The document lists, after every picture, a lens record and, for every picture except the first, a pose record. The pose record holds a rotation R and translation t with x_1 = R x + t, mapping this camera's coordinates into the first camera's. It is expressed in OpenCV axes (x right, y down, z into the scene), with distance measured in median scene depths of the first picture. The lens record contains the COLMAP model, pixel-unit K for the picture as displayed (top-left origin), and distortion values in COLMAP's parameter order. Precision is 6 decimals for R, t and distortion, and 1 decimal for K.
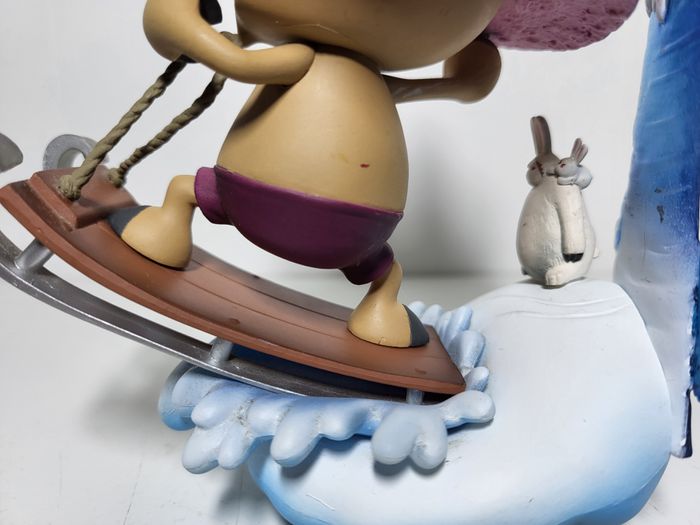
lens RADIAL K [[534.9, 0, 364.1], [0, 534.9, 263.3], [0, 0, 1]] dist [-0.059423, 0.000296]
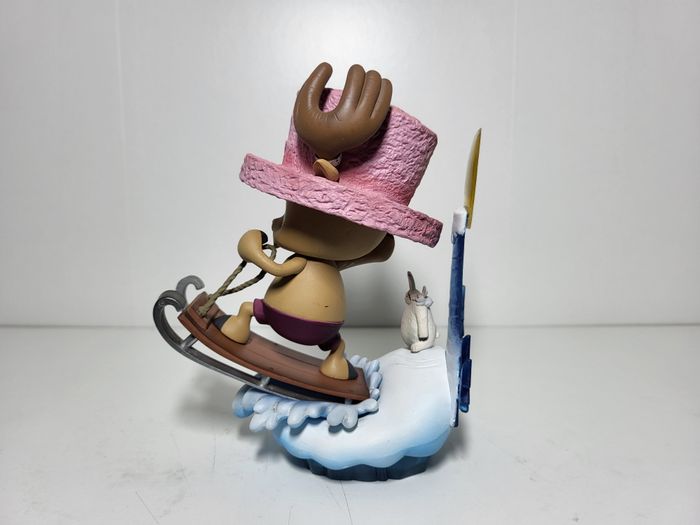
lens RADIAL K [[535.2, 0, 350.0], [0, 535.2, 262.5], [0, 0, 1]] dist [-0.027949, -0.001973]
pose [[0.999933, 0.010014, 0.005838, 0.084907], [-0.009765, 0.999105, -0.041160, -0.259049], [-0.006245, 0.041100, 0.999136, -1.348546]]
